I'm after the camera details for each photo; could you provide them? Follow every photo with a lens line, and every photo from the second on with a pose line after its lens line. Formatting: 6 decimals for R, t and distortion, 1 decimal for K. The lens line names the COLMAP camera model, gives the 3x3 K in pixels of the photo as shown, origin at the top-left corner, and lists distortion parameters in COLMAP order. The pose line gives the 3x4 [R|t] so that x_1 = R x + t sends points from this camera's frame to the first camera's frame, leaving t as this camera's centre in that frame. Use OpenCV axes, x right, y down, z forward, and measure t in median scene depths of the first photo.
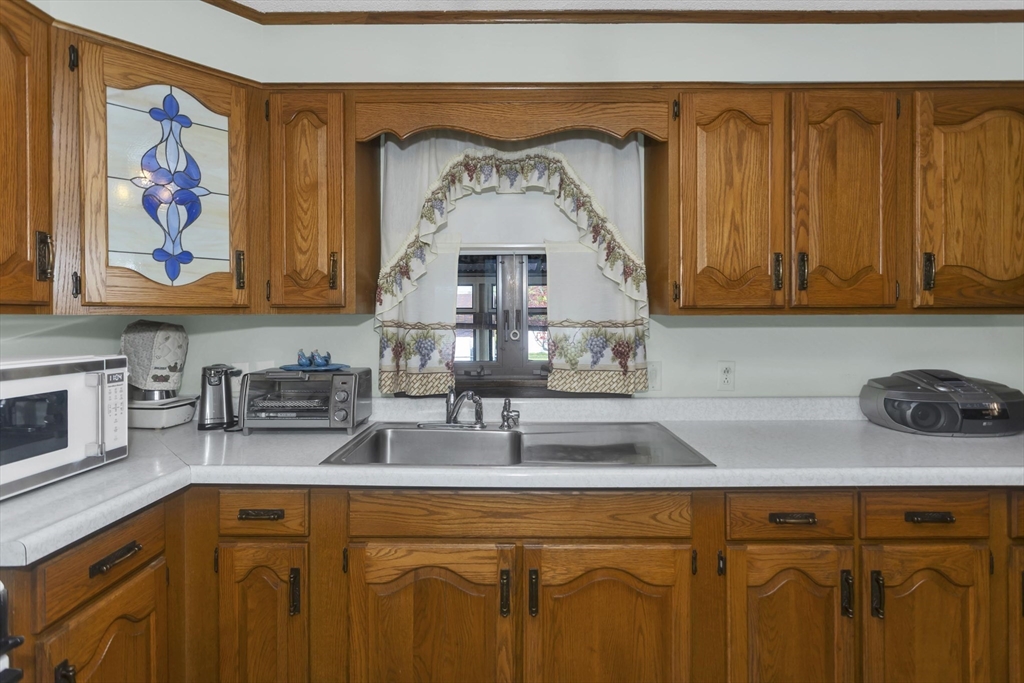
lens RADIAL K [[490.8, 0, 510.5], [0, 490.8, 314.8], [0, 0, 1]] dist [-0.002044, 0.002797]
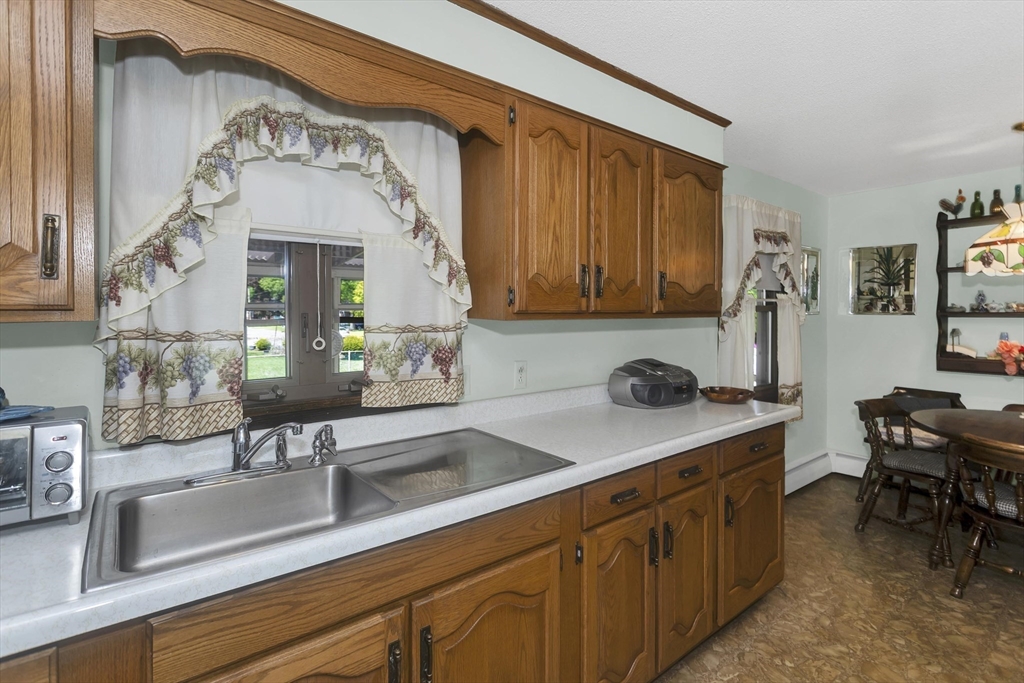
lens RADIAL K [[490.8, 0, 506.4], [0, 490.8, 314.2], [0, 0, 1]] dist [-0.002044, 0.002797]
pose [[0.785020, 0.000800, 0.619470, -0.287017], [-0.005738, 0.999966, 0.005981, -0.016503], [-0.619444, -0.008250, 0.784997, 0.208410]]
